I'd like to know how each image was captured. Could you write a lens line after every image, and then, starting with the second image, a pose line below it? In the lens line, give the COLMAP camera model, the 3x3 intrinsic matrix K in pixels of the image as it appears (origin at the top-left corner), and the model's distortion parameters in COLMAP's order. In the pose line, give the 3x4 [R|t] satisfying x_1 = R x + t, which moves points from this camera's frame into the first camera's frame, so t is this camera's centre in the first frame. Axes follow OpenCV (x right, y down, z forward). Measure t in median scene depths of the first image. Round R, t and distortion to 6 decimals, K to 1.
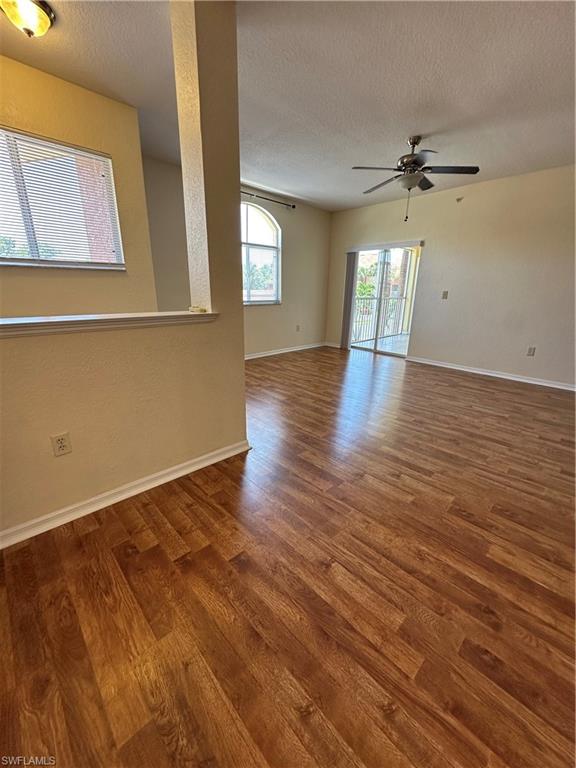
lens RADIAL K [[308.2, 0, 285.7], [0, 308.2, 377.5], [0, 0, 1]] dist [-0.003370, 0.001421]
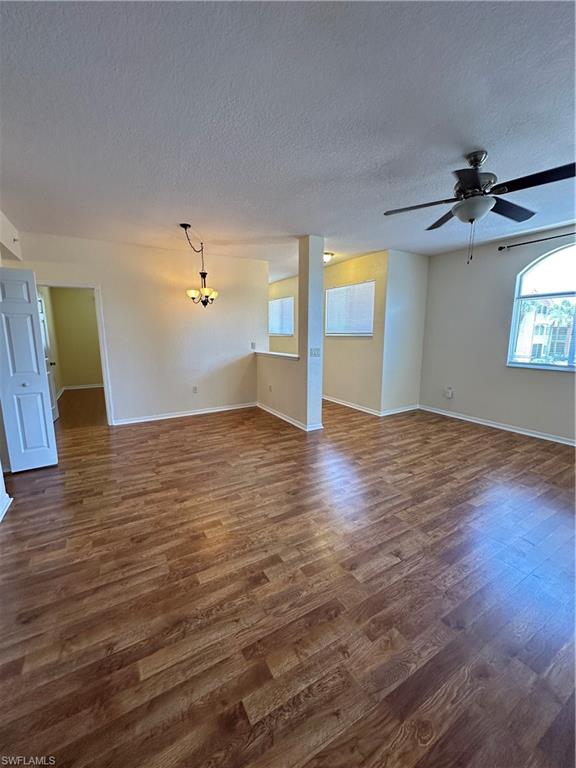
lens RADIAL K [[308.2, 0, 288.2], [0, 308.2, 380.8], [0, 0, 1]] dist [-0.003370, 0.001421]
pose [[-0.232902, 0.132728, -0.963400, 1.525693], [-0.274246, 0.941473, 0.196006, -0.354581], [0.933031, 0.309858, -0.182871, 1.073079]]
